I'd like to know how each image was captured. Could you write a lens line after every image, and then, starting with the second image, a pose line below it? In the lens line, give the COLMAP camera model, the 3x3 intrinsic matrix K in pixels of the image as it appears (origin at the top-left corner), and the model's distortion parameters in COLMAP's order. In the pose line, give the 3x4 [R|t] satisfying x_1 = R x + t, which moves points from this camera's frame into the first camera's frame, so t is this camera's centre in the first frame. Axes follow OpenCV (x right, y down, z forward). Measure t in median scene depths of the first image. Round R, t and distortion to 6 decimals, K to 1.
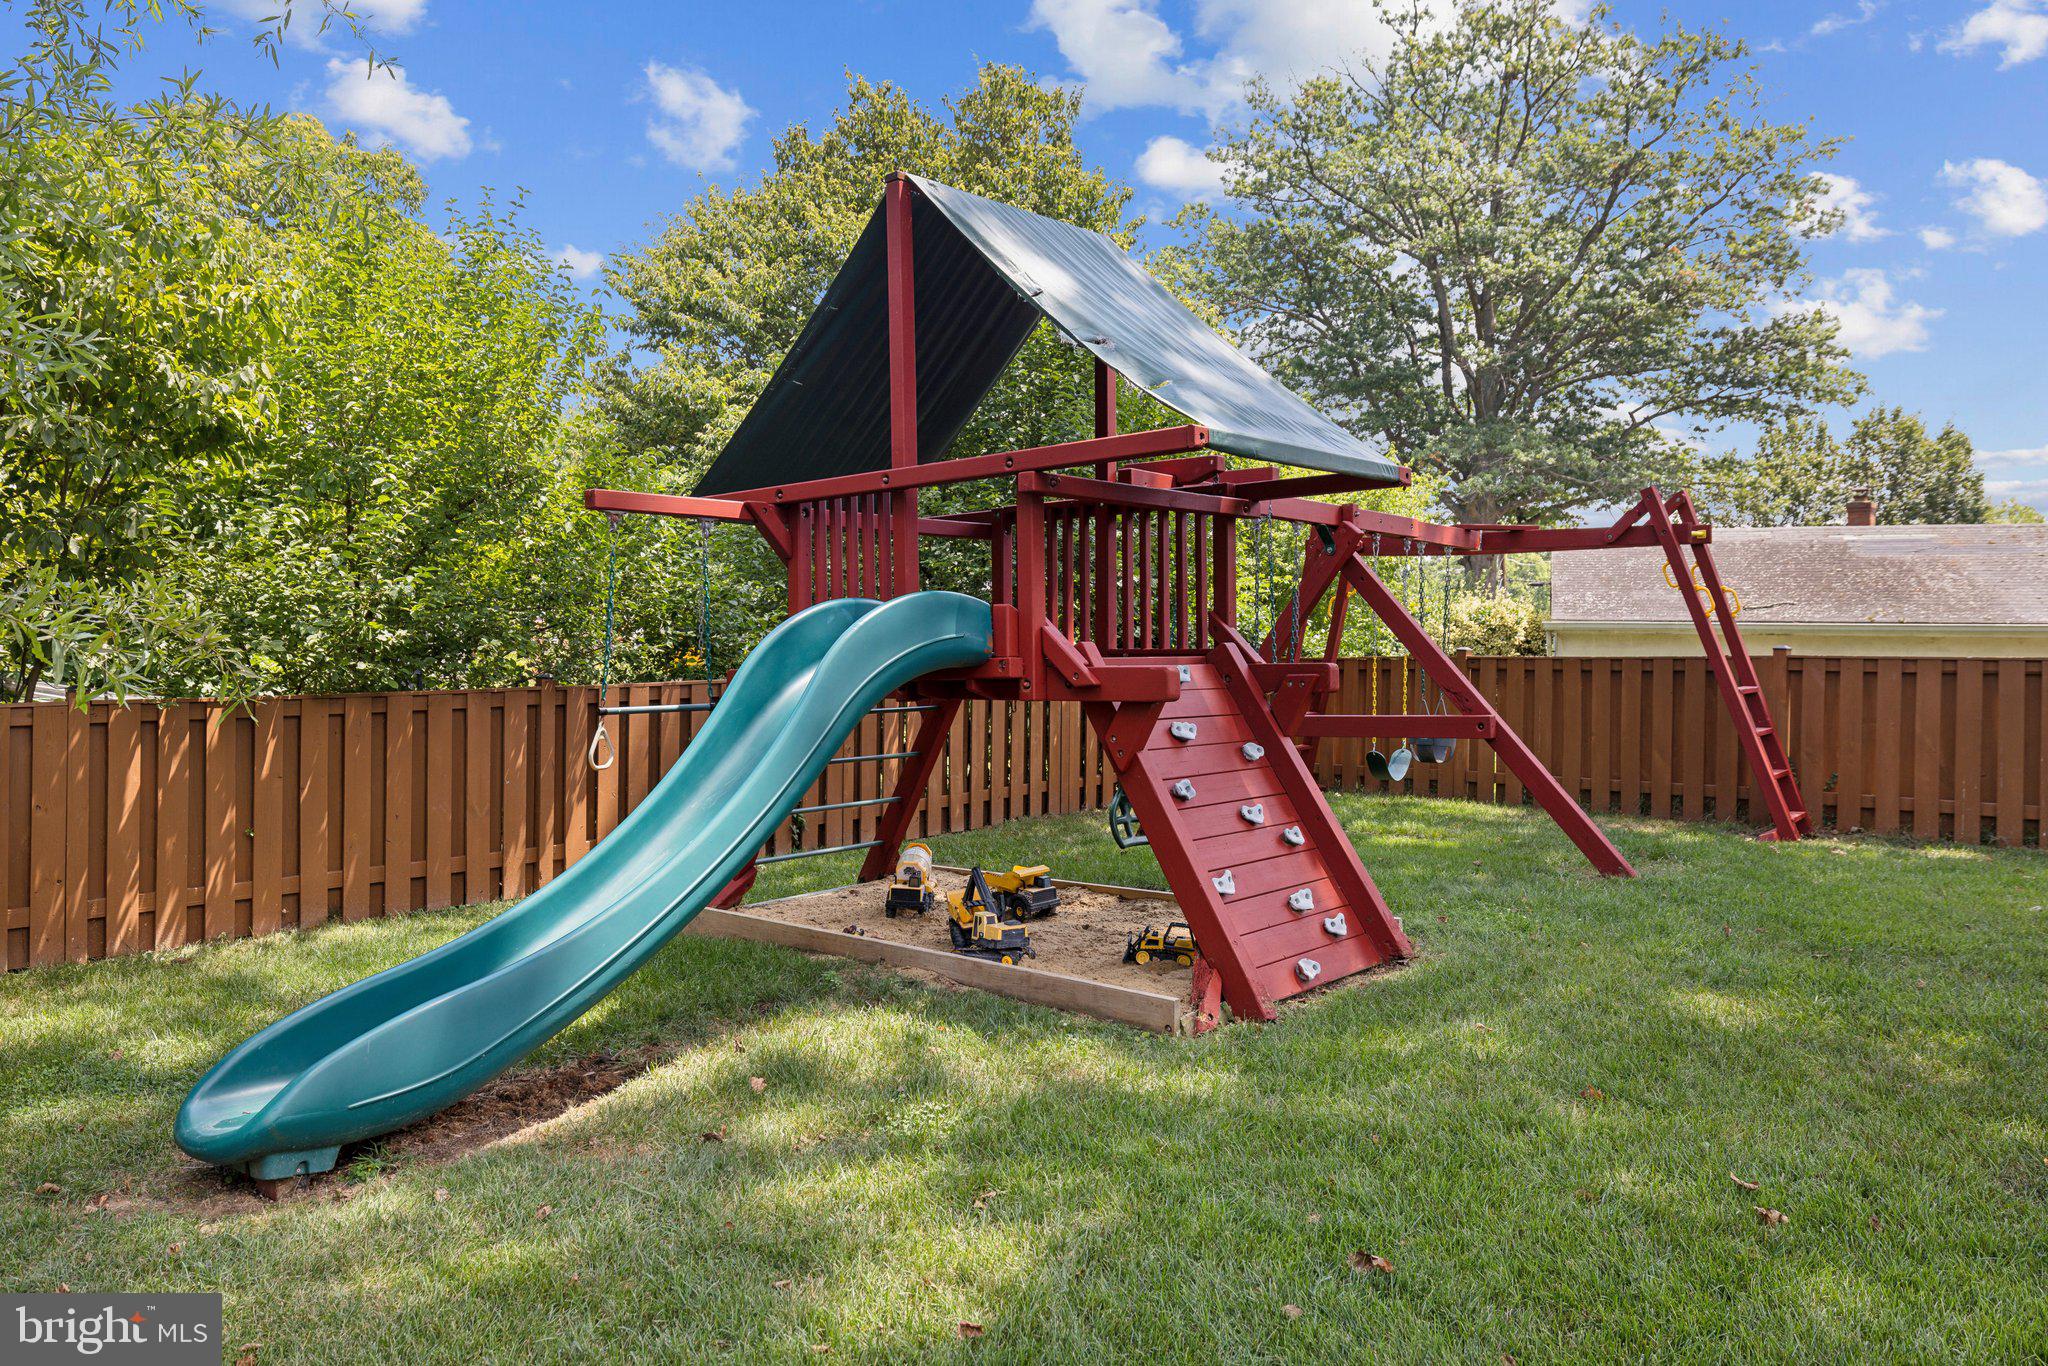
lens RADIAL K [[1402.5, 0, 970.2], [0, 1402.5, 650.9], [0, 0, 1]] dist [0.000771, -0.000197]
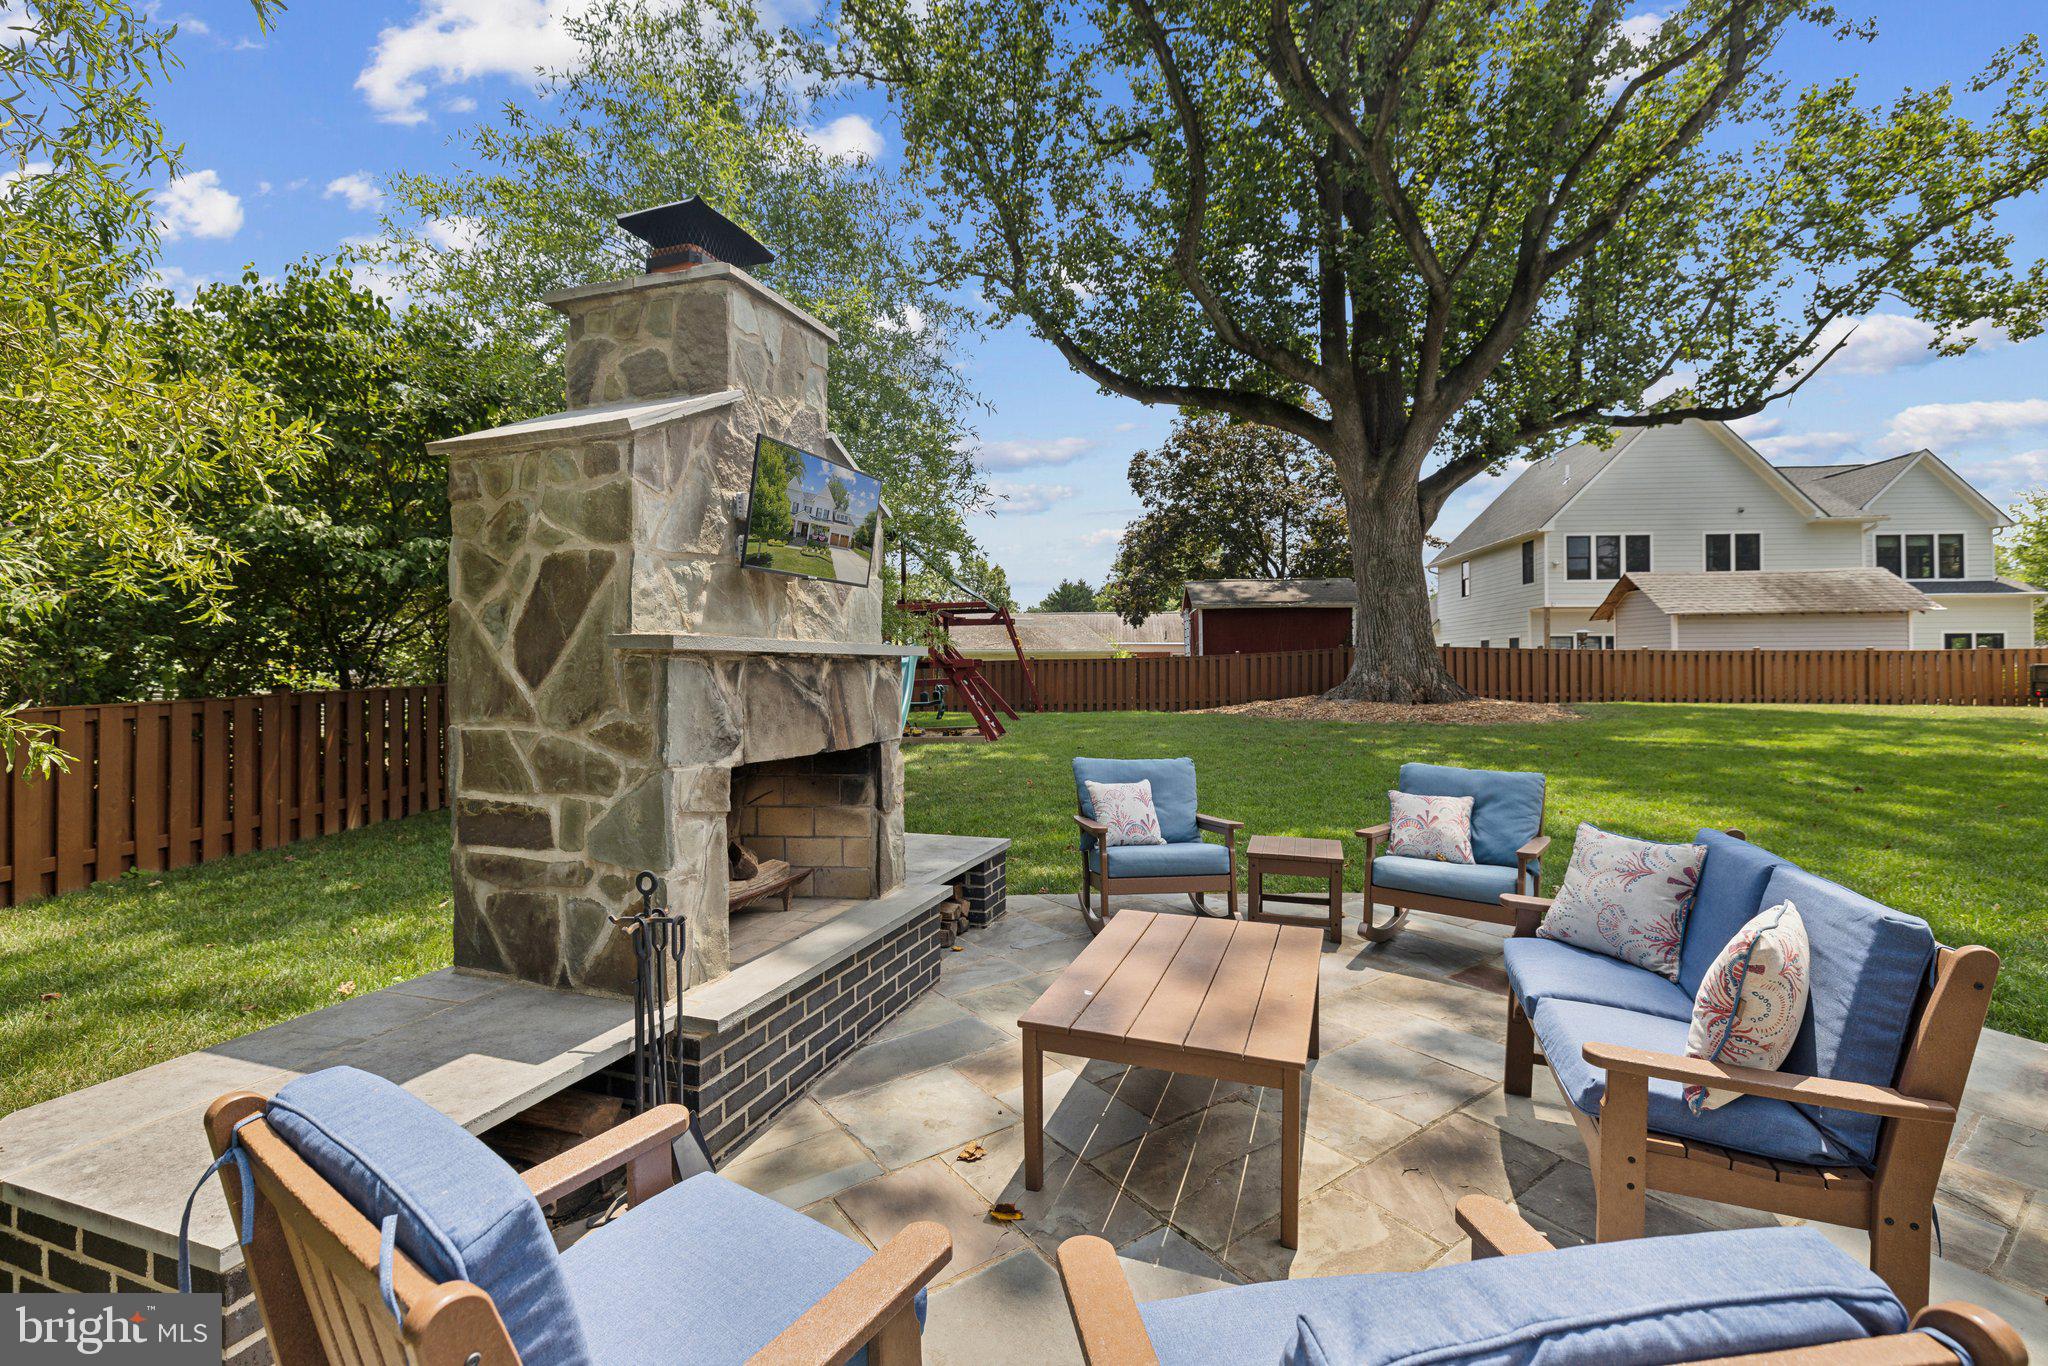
lens RADIAL K [[895.3, 0, 1022.5], [0, 895.3, 653.3], [0, 0, 1]] dist [0.002819, 0.000078]
pose [[0.778376, -0.005831, 0.627772, -0.188599], [0.019541, 0.999697, -0.014943, 0.005186], [-0.627494, 0.023898, 0.778254, -0.151855]]
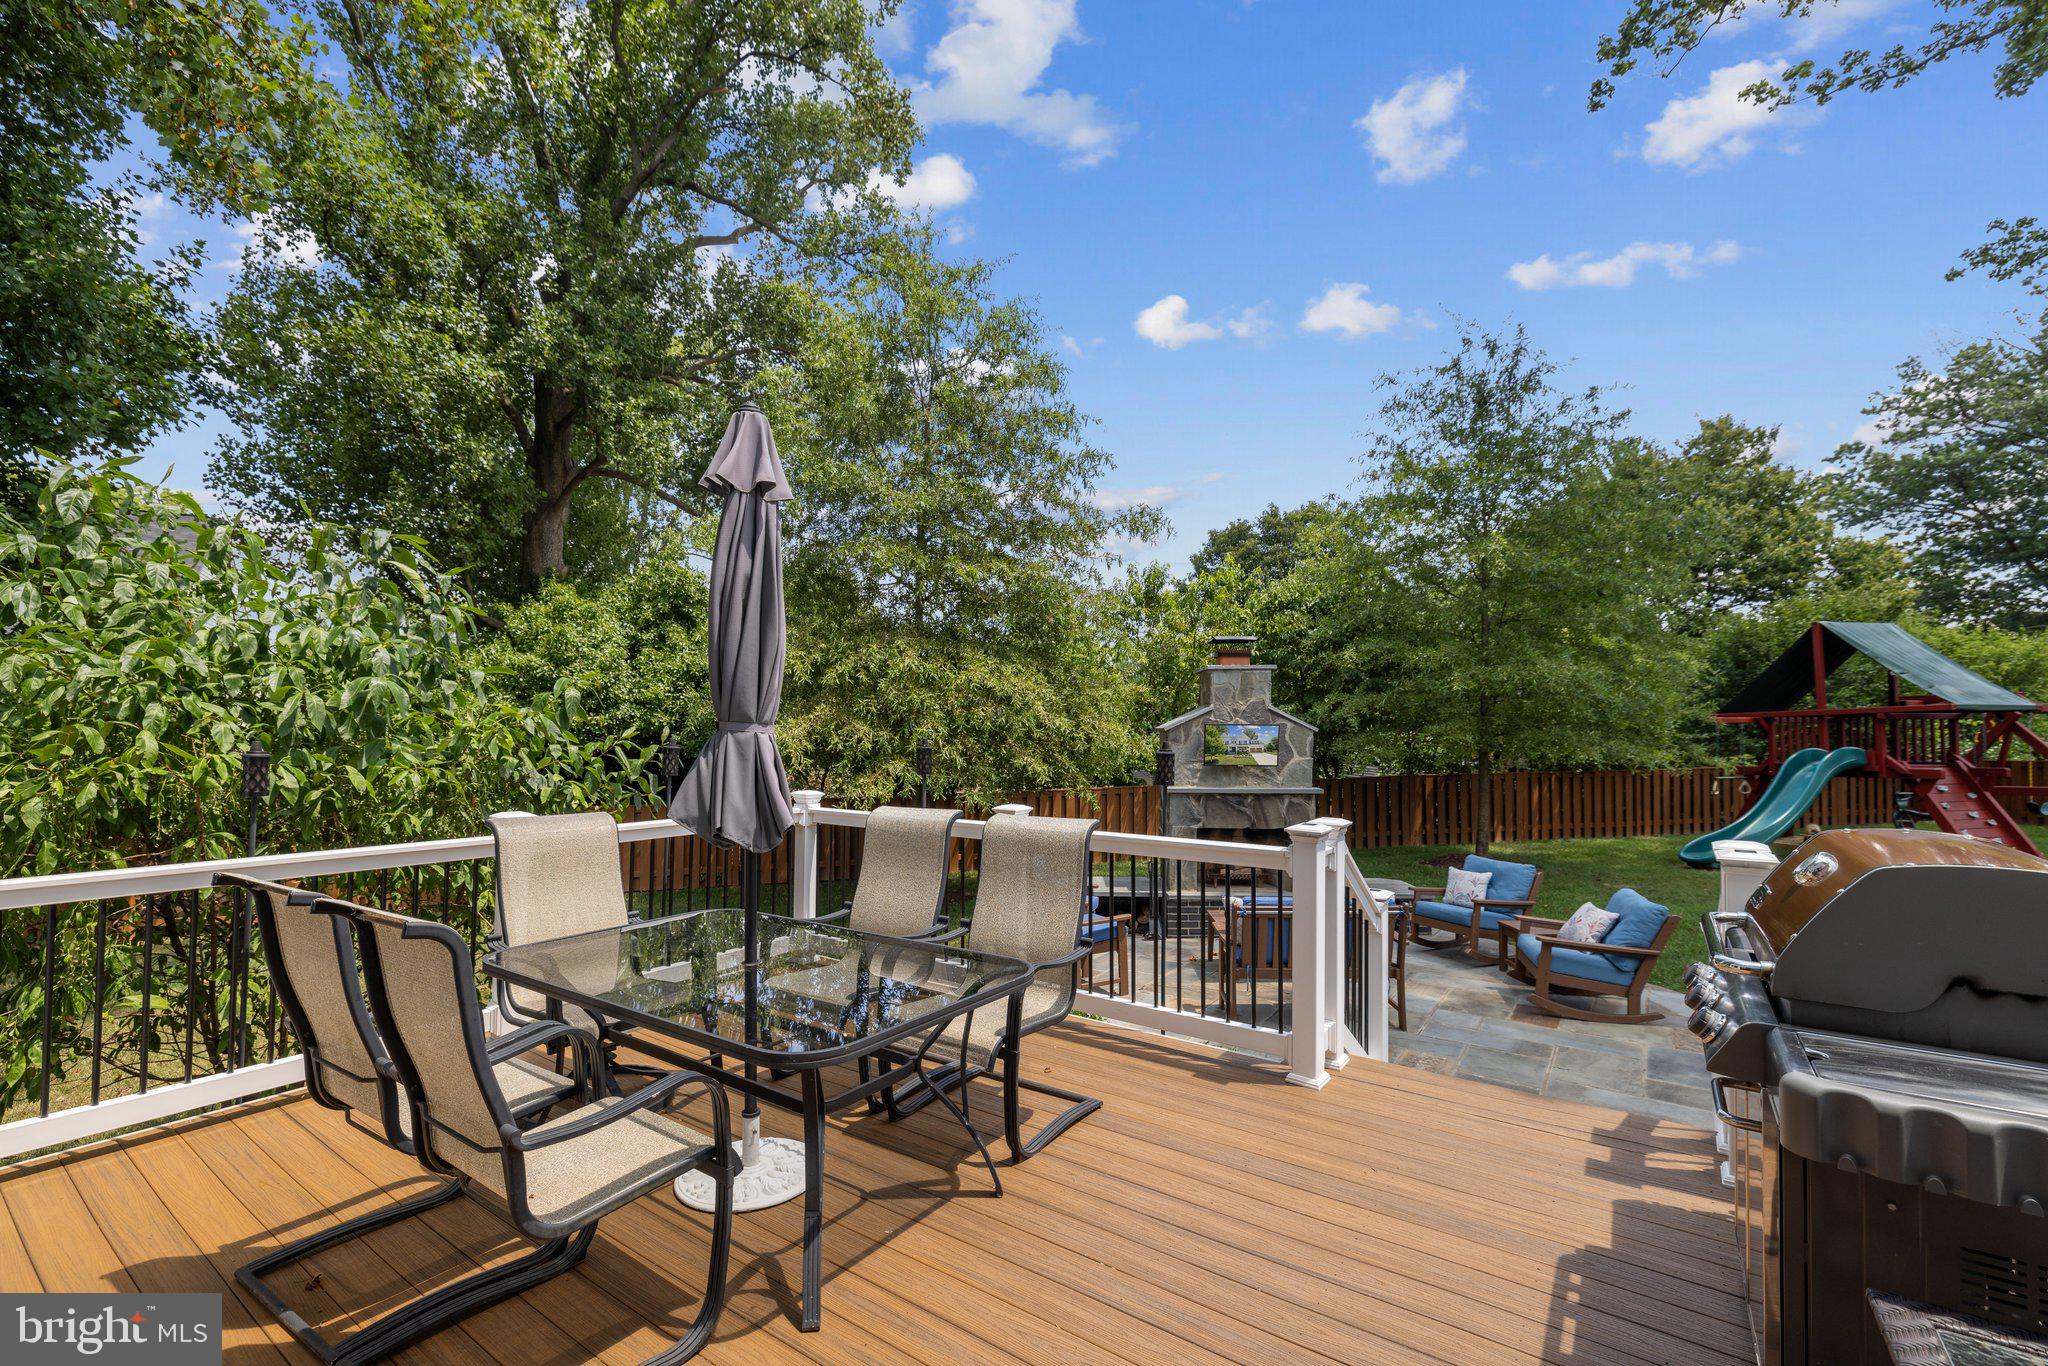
lens RADIAL K [[882.6, 0, 1023.4], [0, 882.6, 721.7], [0, 0, 1]] dist [0.001578, 0.000193]
pose [[0.838823, -0.015070, -0.544196, -0.079979], [0.003443, 0.999744, -0.022378, -0.009190], [0.544394, 0.016897, 0.838660, -0.291509]]
